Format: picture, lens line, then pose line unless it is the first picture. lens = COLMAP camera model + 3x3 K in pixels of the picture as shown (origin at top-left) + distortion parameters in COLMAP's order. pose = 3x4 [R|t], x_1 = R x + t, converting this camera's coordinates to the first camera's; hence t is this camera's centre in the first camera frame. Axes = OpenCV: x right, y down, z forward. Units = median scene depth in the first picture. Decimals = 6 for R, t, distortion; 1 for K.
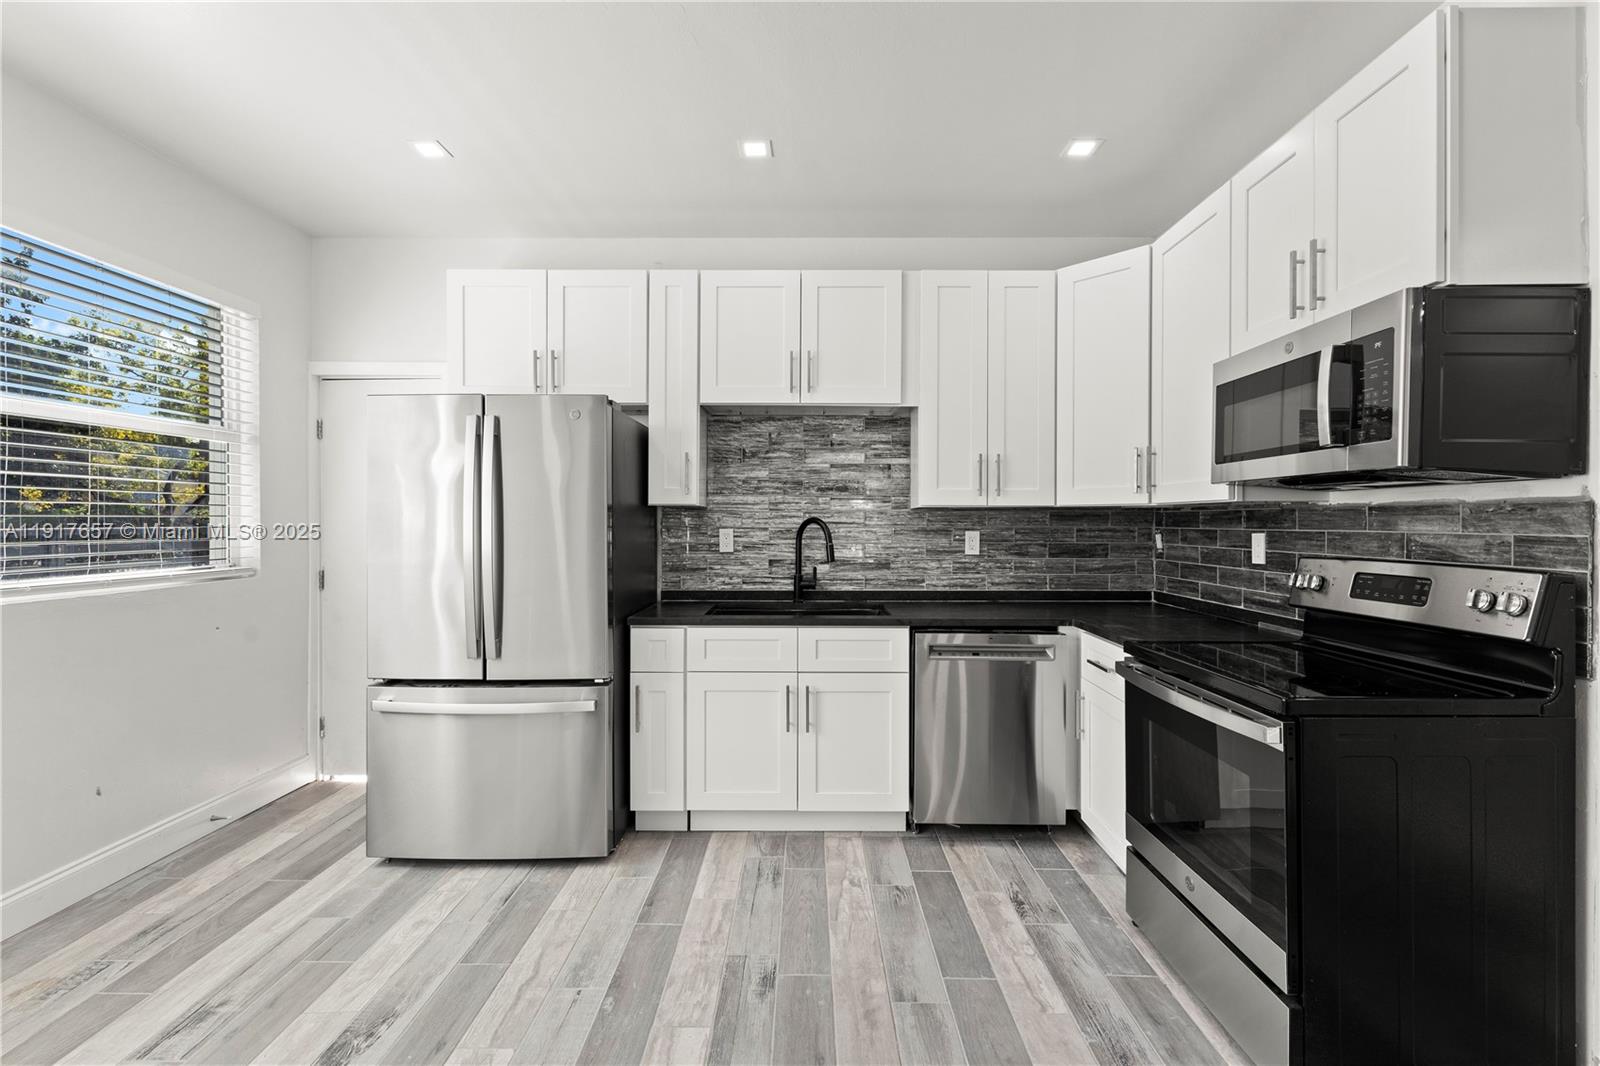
lens RADIAL K [[689.5, 0, 807.7], [0, 689.5, 526.7], [0, 0, 1]] dist [-0.001053, 0.000047]
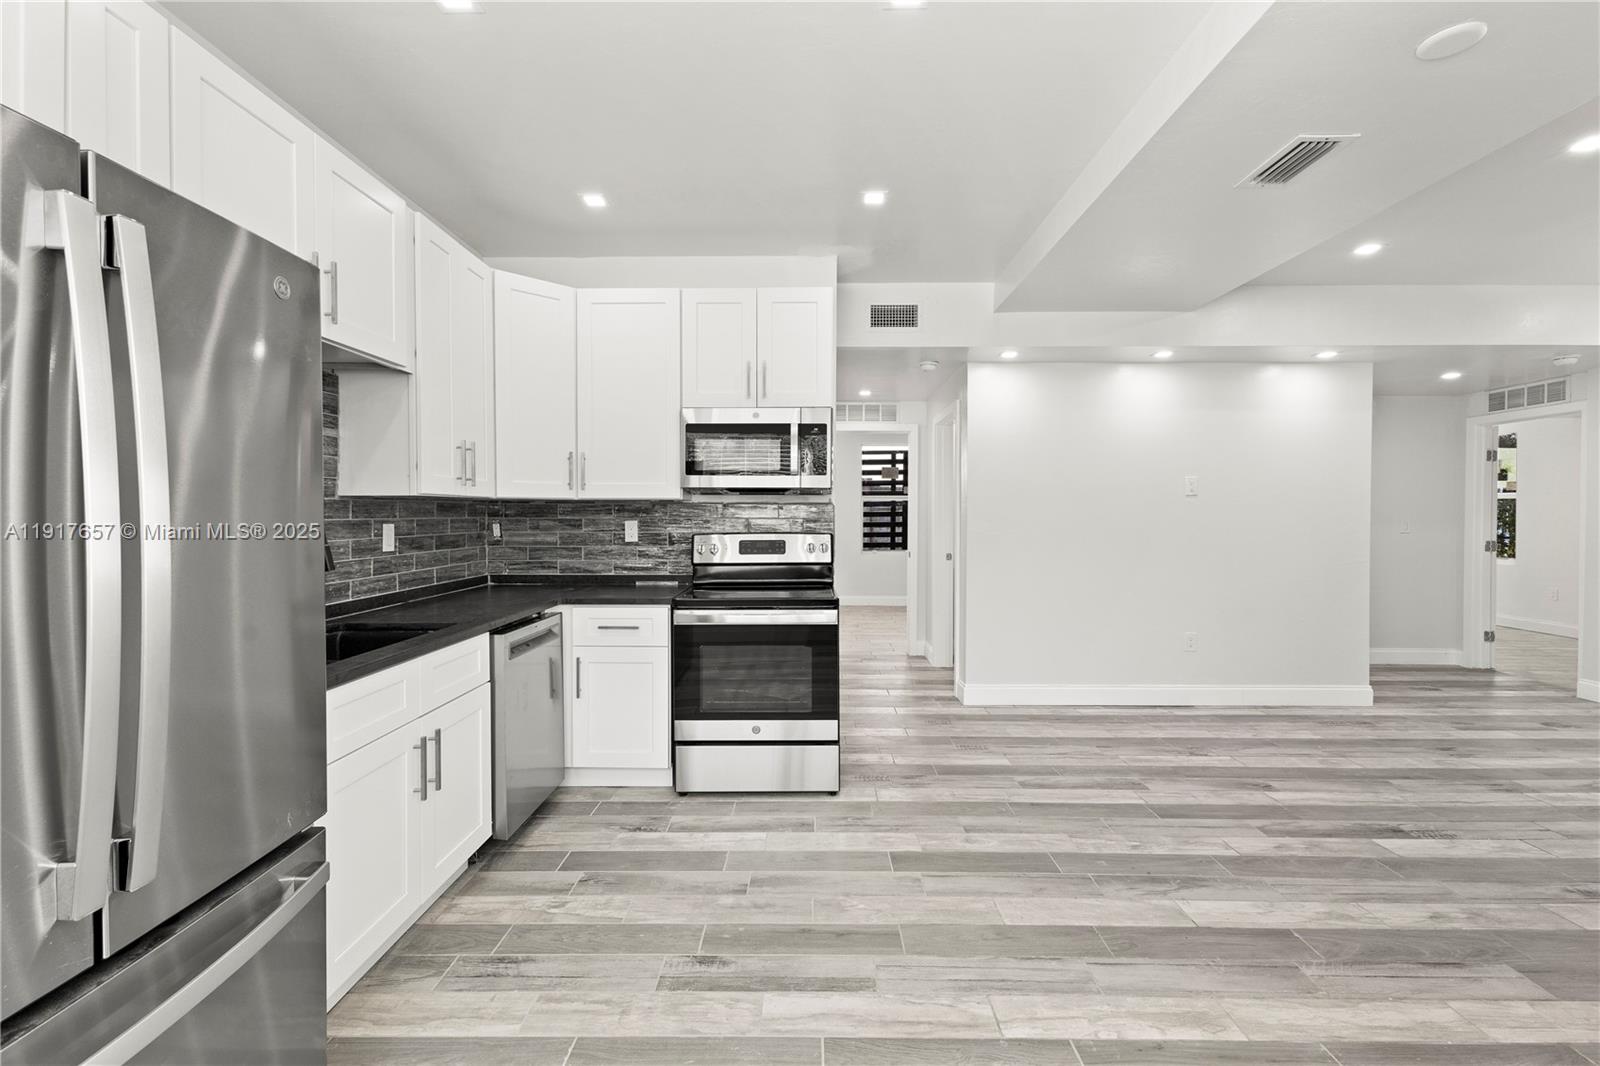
lens RADIAL K [[689.5, 0, 806.2], [0, 689.5, 523.5], [0, 0, 1]] dist [-0.001053, 0.000047]
pose [[0.006414, -0.014935, 0.999868, -0.804037], [0.007719, 0.999859, 0.014886, -0.003678], [-0.999950, 0.007622, 0.006528, 0.628593]]
